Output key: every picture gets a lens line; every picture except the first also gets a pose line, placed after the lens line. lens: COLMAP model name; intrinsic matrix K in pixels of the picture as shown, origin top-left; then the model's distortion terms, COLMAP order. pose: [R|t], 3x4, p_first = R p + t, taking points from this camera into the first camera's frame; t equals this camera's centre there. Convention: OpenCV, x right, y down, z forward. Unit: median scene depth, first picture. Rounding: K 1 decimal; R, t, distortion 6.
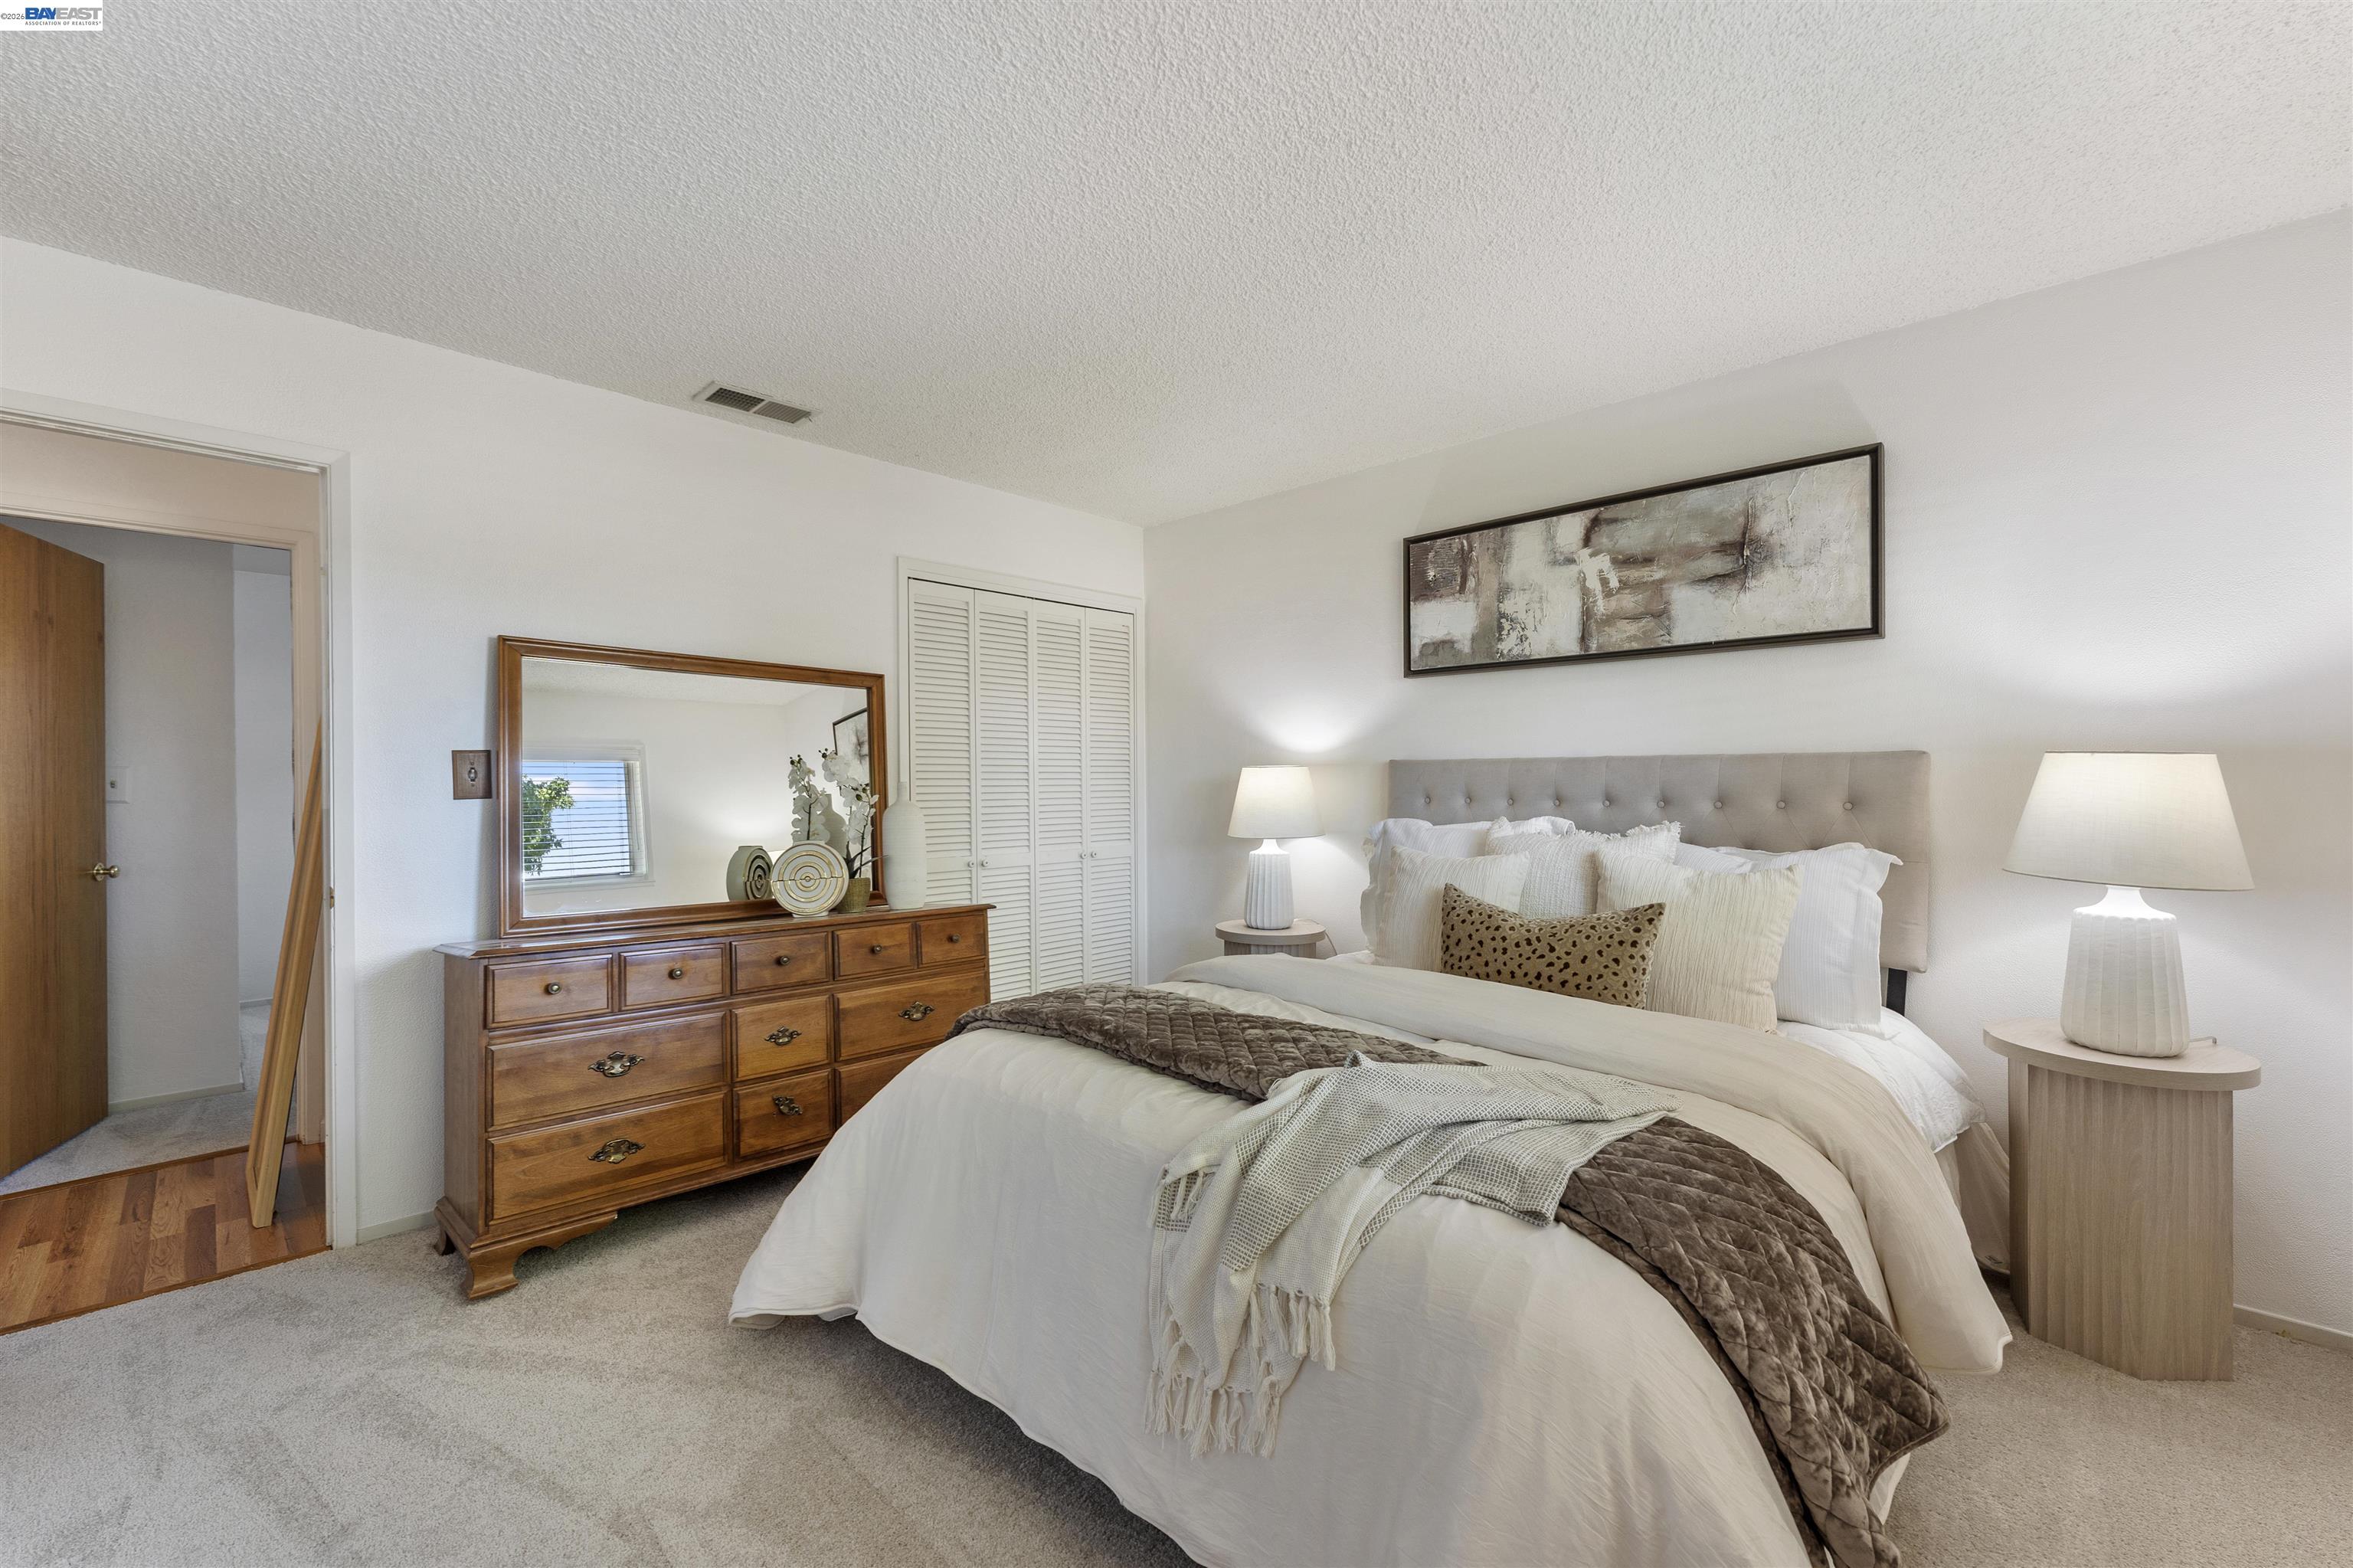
lens RADIAL K [[962.5, 0, 1164.2], [0, 962.5, 776.4], [0, 0, 1]] dist [-0.001620, 0.000012]
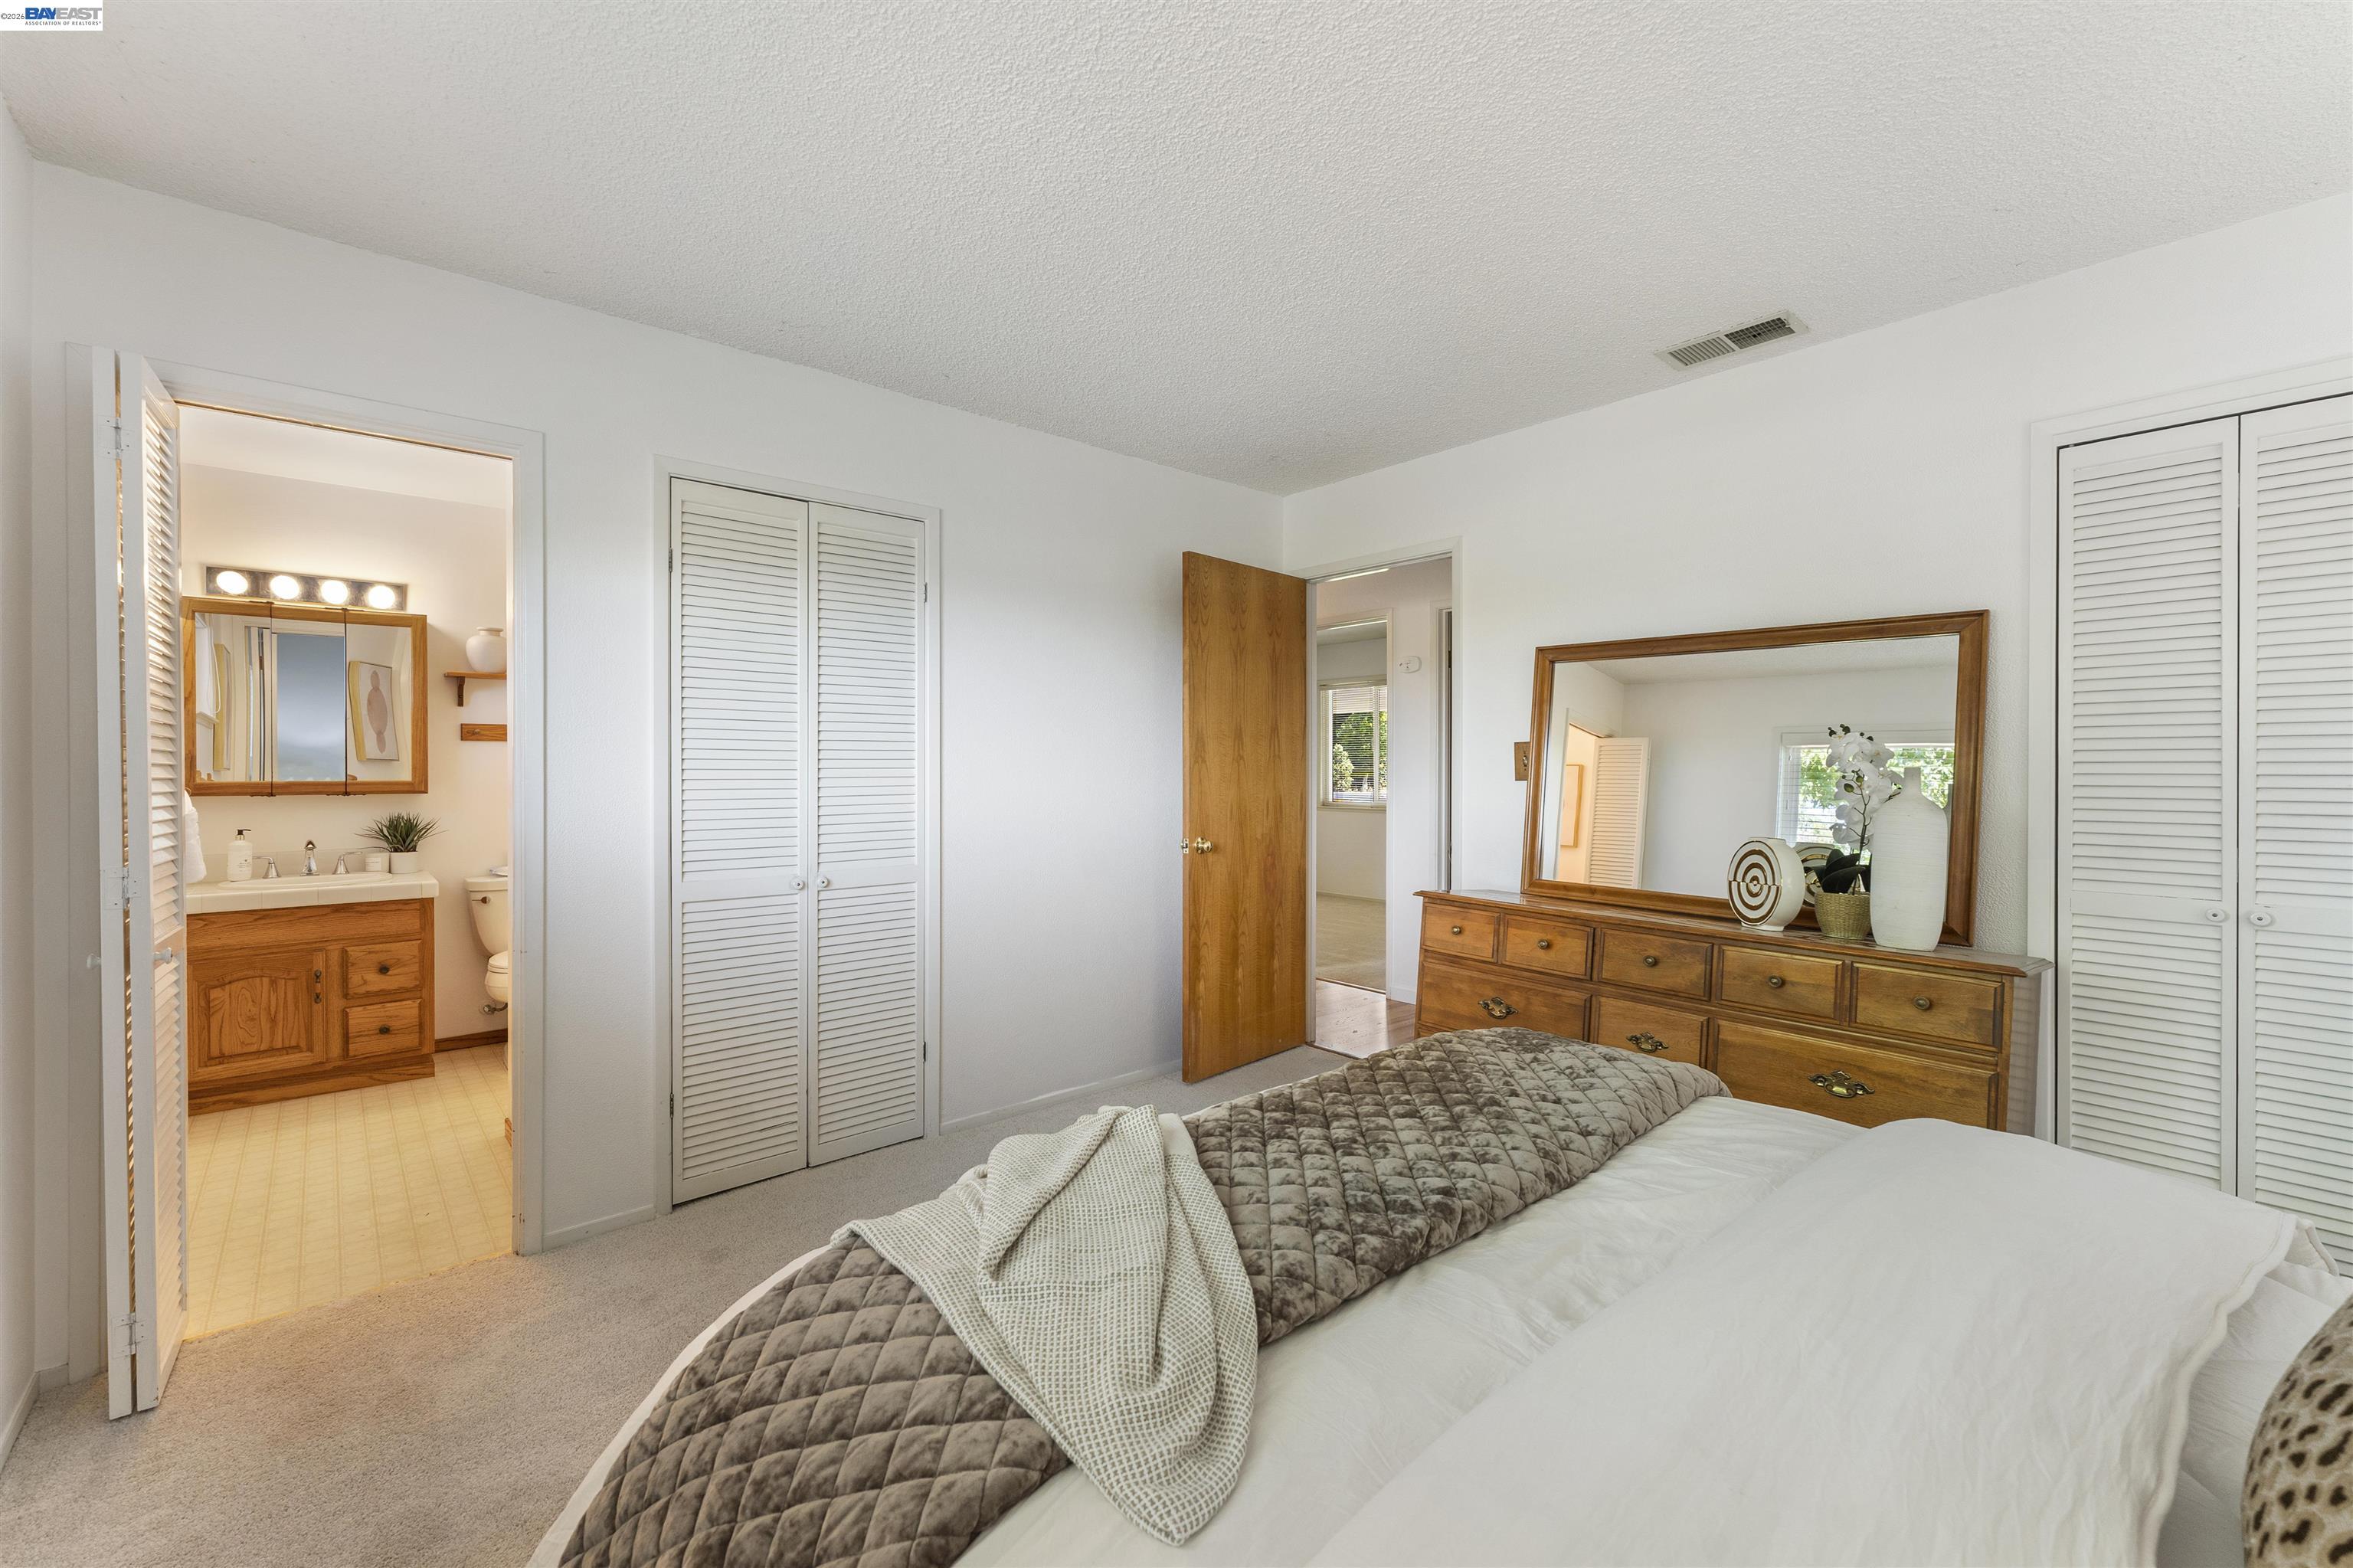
lens RADIAL K [[935.7, 0, 1124.8], [0, 935.7, 780.0], [0, 0, 1]] dist [-0.014264, -0.000331]
pose [[-0.082986, 0.014277, -0.996448, 0.281533], [0.001149, 0.999898, 0.014231, 0.002557], [0.996550, 0.000036, -0.082994, 0.304526]]
